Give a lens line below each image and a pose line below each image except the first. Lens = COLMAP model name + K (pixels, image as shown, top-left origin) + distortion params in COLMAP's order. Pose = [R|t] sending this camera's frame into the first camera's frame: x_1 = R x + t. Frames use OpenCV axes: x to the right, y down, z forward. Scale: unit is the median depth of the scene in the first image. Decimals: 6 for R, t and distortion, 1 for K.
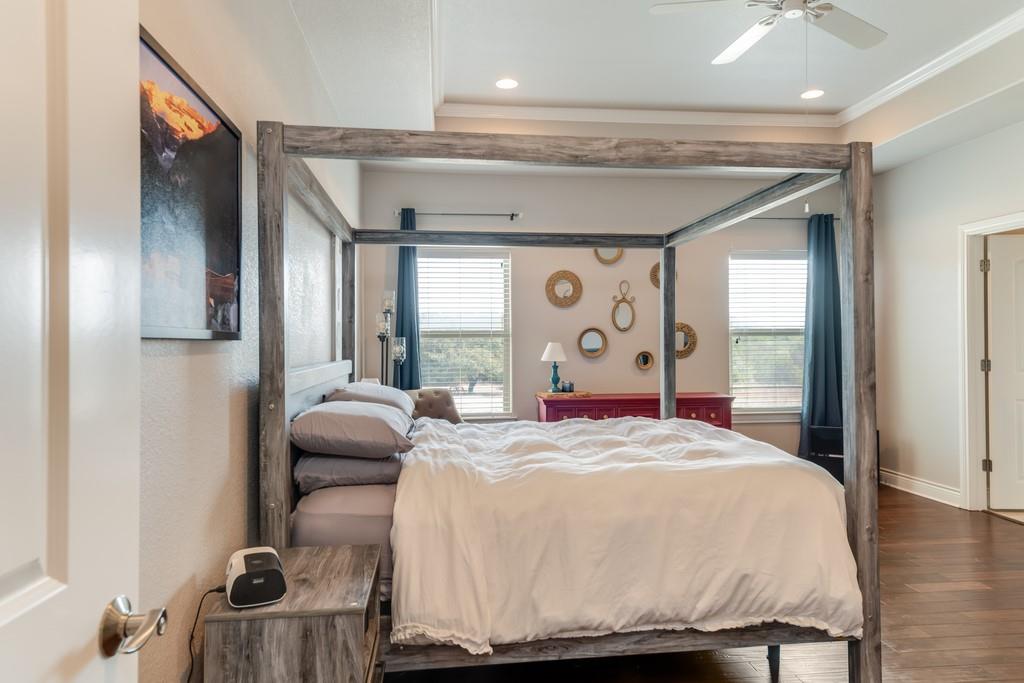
lens RADIAL K [[664.4, 0, 510.0], [0, 664.4, 337.8], [0, 0, 1]] dist [0.037566, 0.001275]
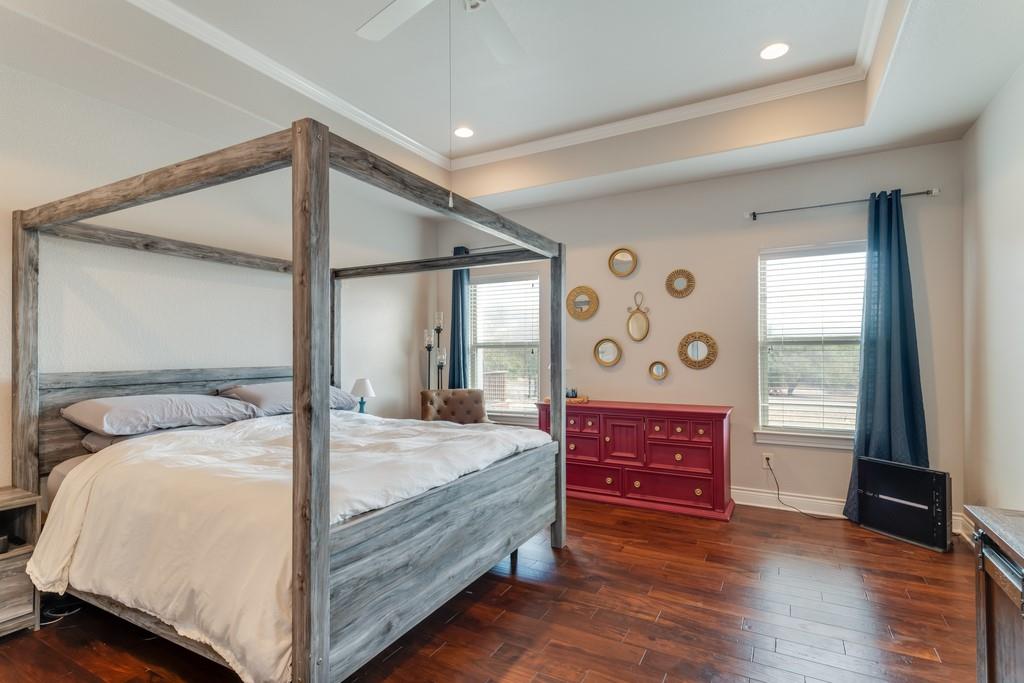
lens RADIAL K [[500.1, 0, 515.7], [0, 500.1, 348.5], [0, 0, 1]] dist [0.006446, -0.000006]
pose [[0.815215, -0.000365, -0.579159, 0.466003], [0.002524, 0.999993, 0.002922, -0.001465], [0.579153, -0.003844, 0.815210, 0.267929]]
